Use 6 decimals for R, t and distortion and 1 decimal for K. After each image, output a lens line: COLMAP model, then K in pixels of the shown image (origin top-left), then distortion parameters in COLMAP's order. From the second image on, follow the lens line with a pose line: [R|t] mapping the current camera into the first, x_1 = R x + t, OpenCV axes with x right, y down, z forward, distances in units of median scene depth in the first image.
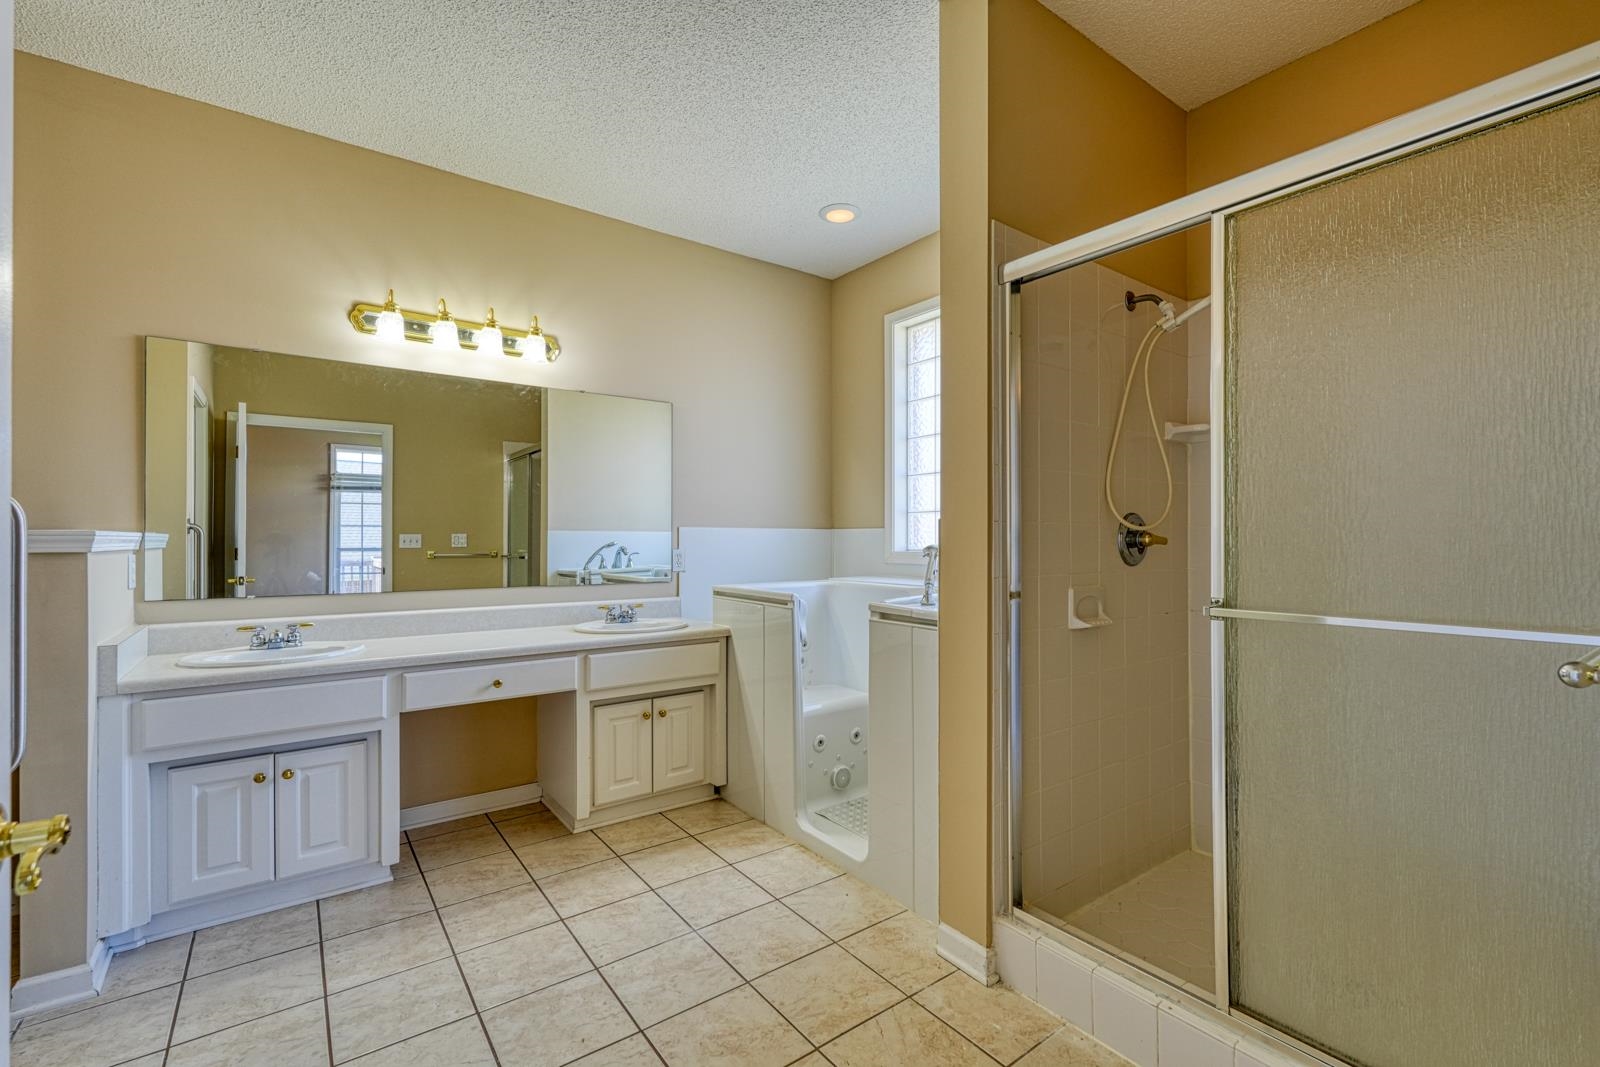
lens RADIAL K [[702.9, 0, 797.7], [0, 702.9, 538.1], [0, 0, 1]] dist [0.002885, -0.000090]
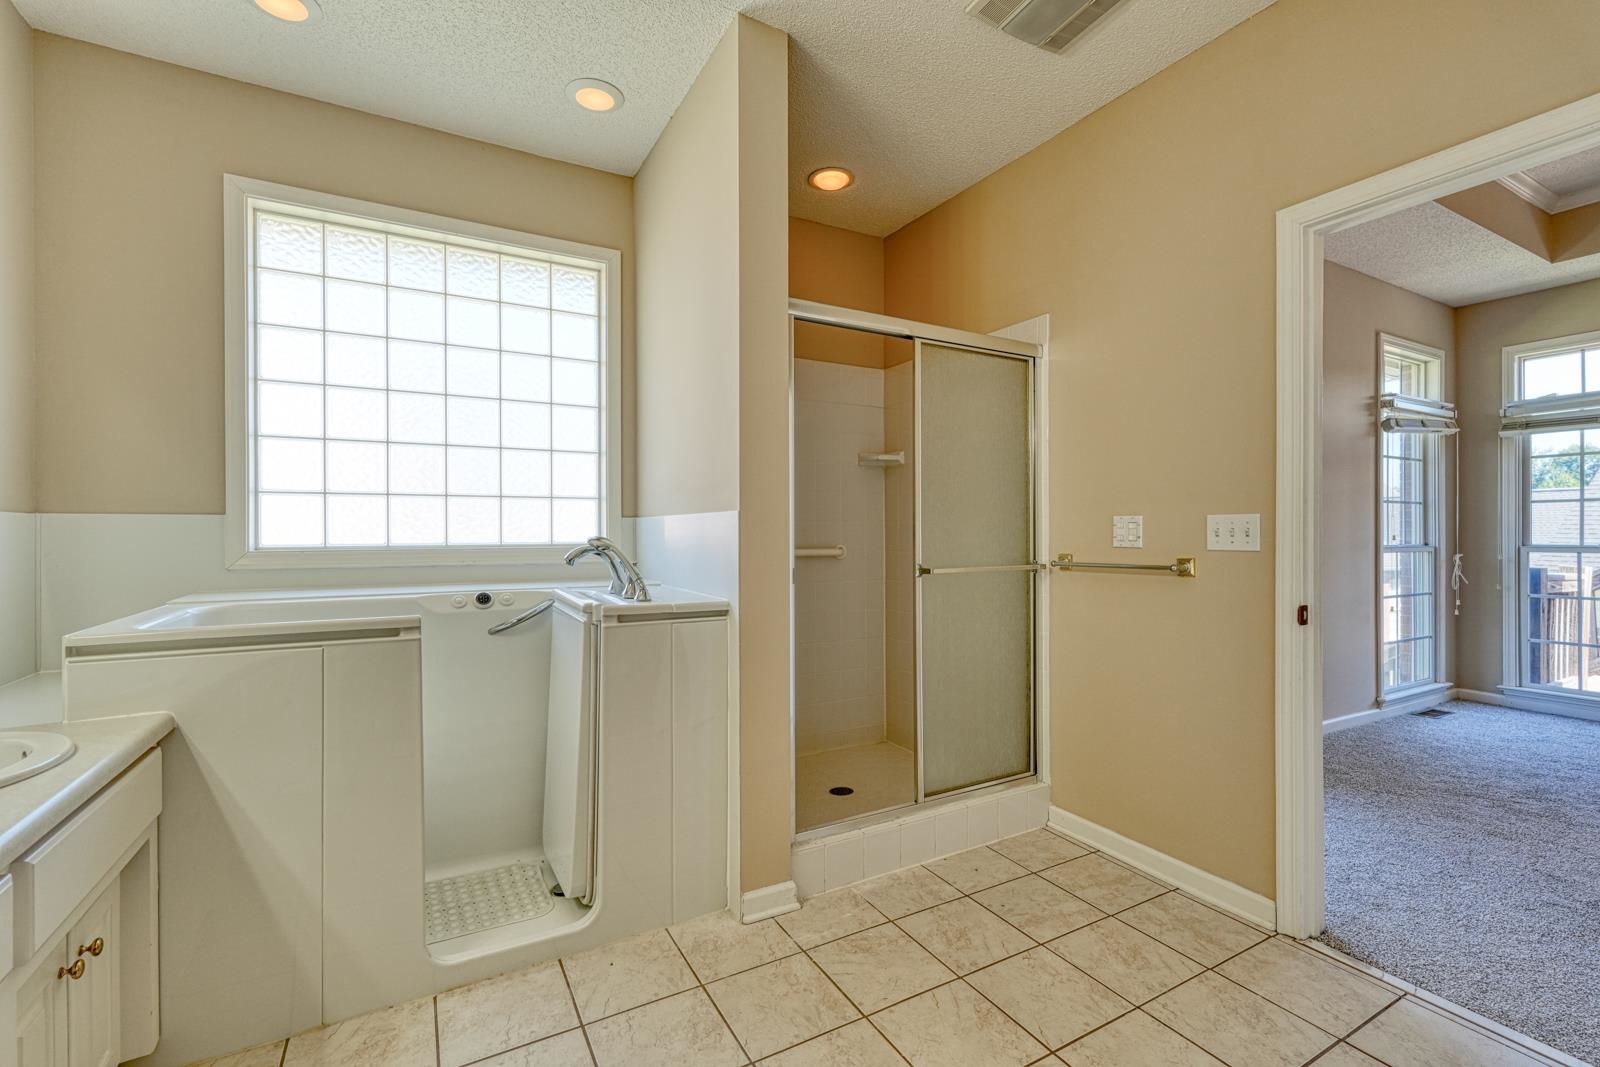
lens RADIAL K [[702.9, 0, 805.7], [0, 702.9, 533.2], [0, 0, 1]] dist [0.002885, -0.000090]
pose [[0.112750, -0.002792, 0.993619, -0.815214], [0.000118, 0.999996, 0.002796, 0.001594], [-0.993623, -0.000198, 0.112750, 0.773252]]
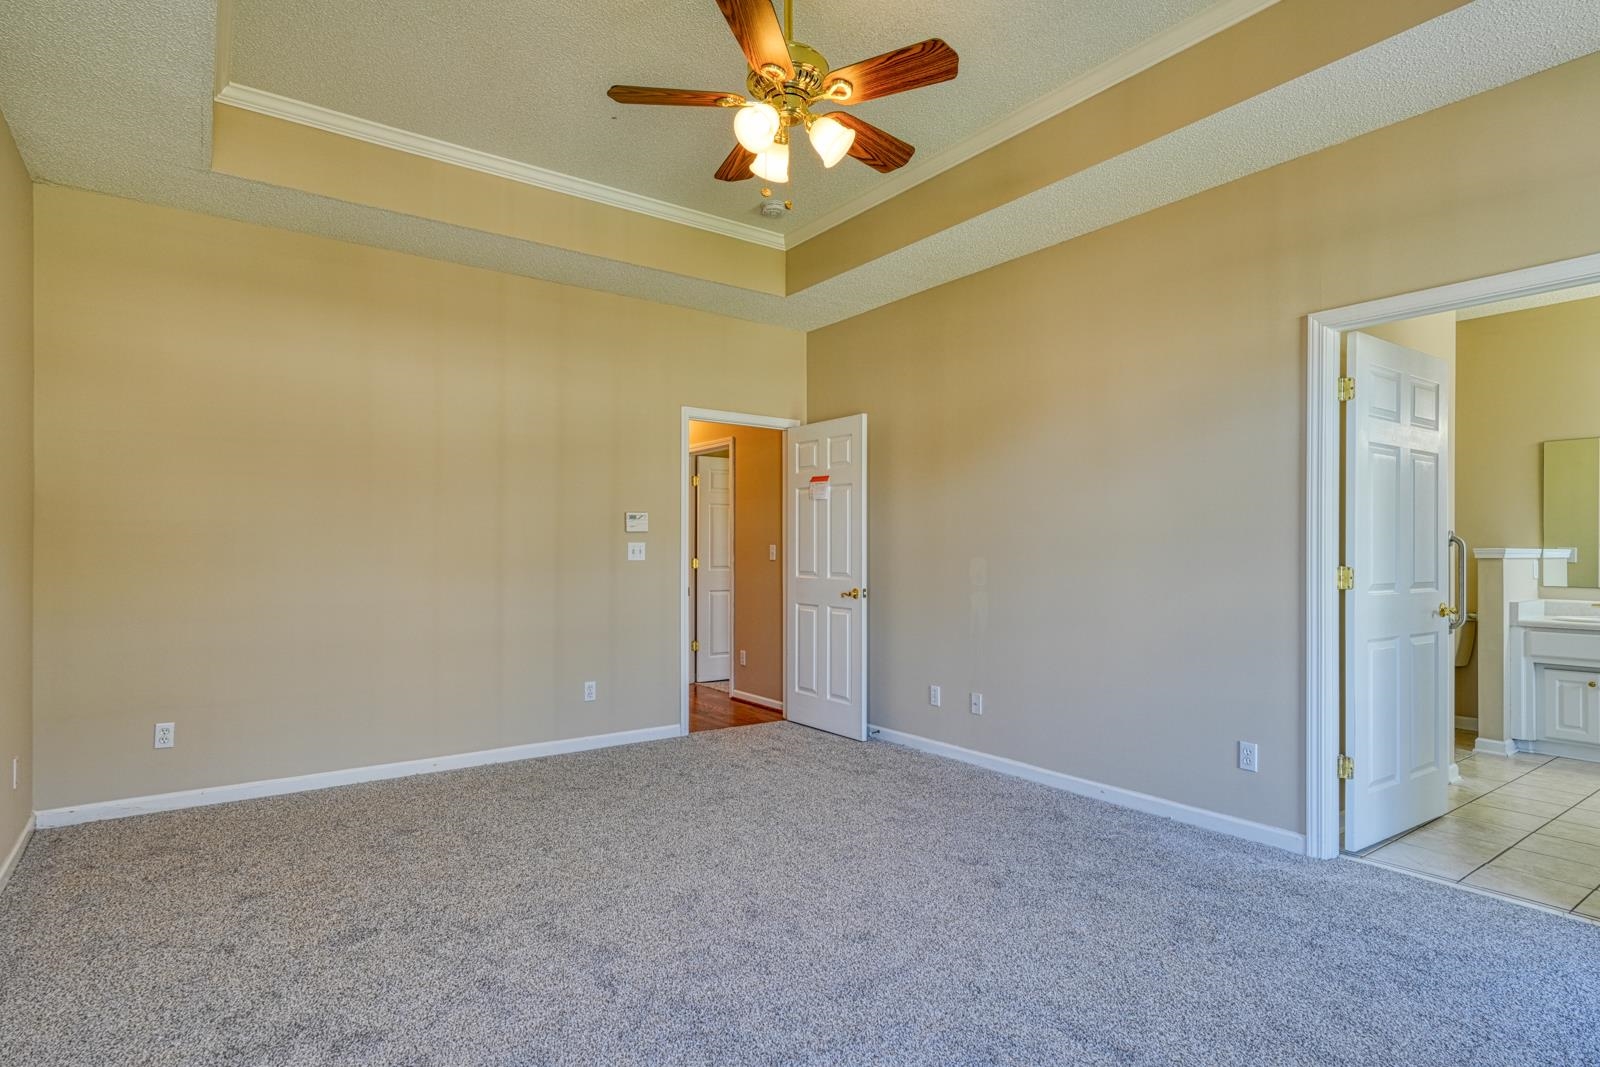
lens RADIAL K [[838.0, 0, 803.9], [0, 838.0, 544.7], [0, 0, 1]] dist [0.002650, 0.000092]
pose [[-0.000212, -0.005186, -0.999987, 1.445484], [-0.001877, 0.999985, -0.005186, -0.004040], [0.999998, 0.001876, -0.000221, -1.062280]]
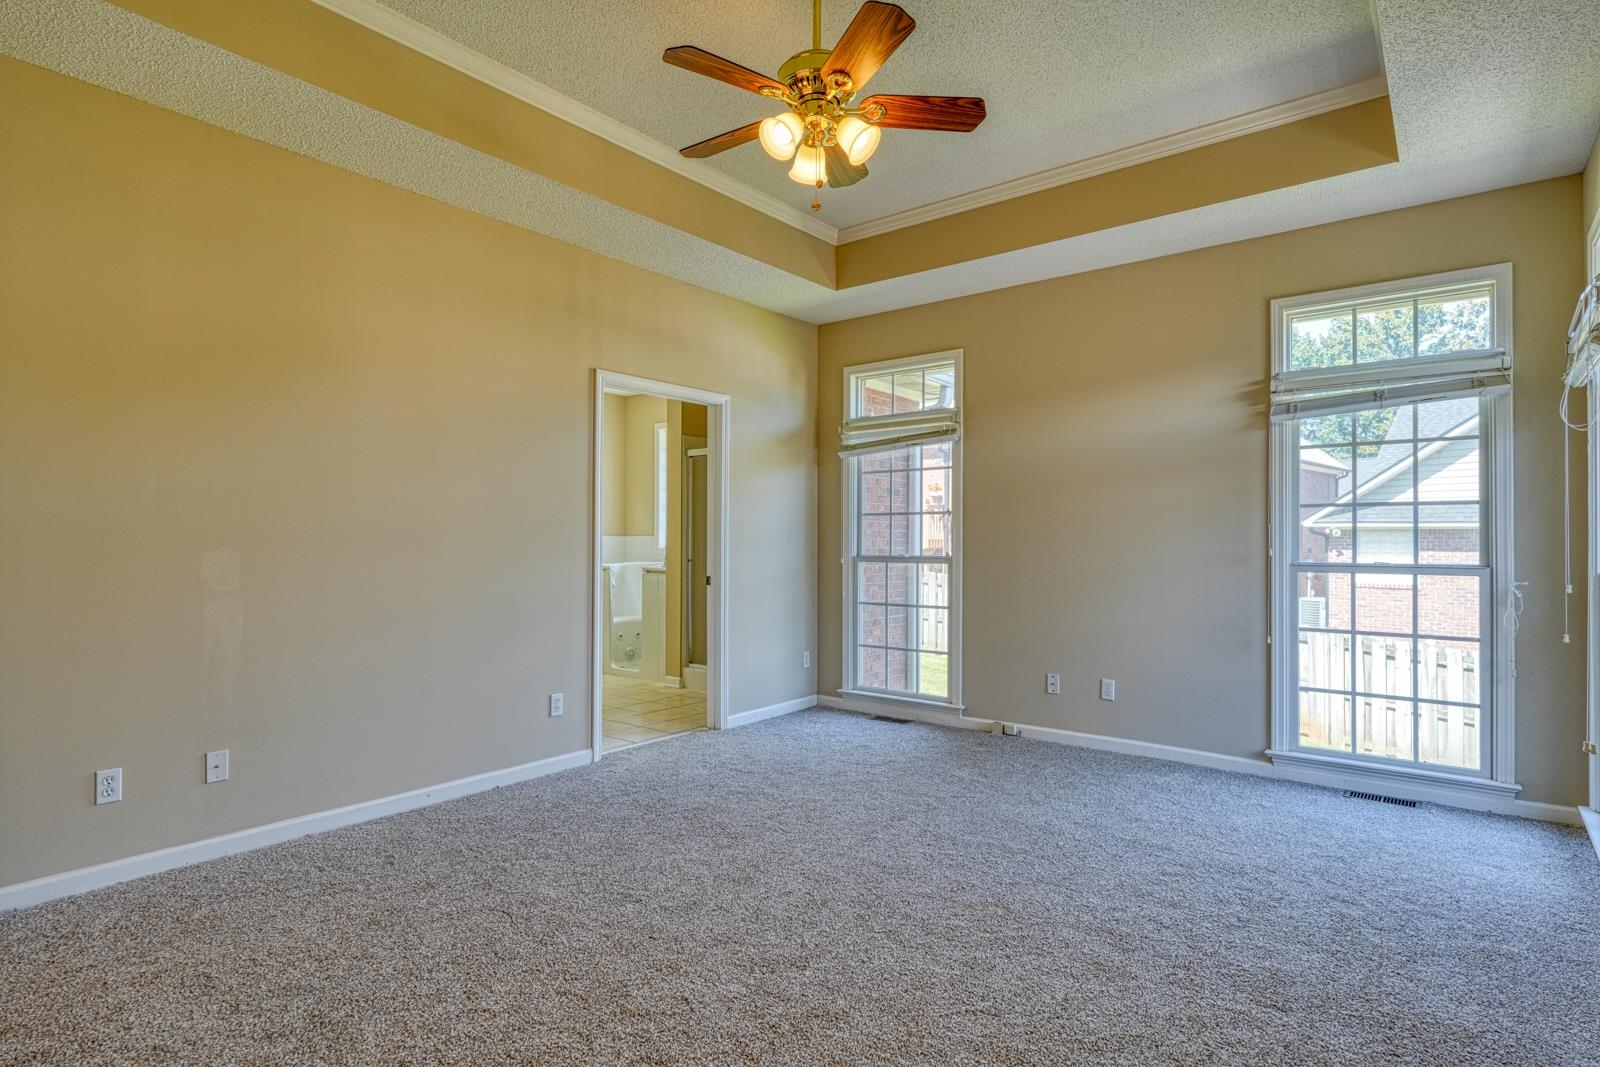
lens RADIAL K [[838.0, 0, 804.5], [0, 838.0, 532.8], [0, 0, 1]] dist [0.002650, 0.000092]
pose [[0.963416, 0.006004, 0.267942, -0.164774], [-0.002748, 0.999918, -0.012528, 0.002521], [-0.267995, 0.011333, 0.963354, -2.333468]]
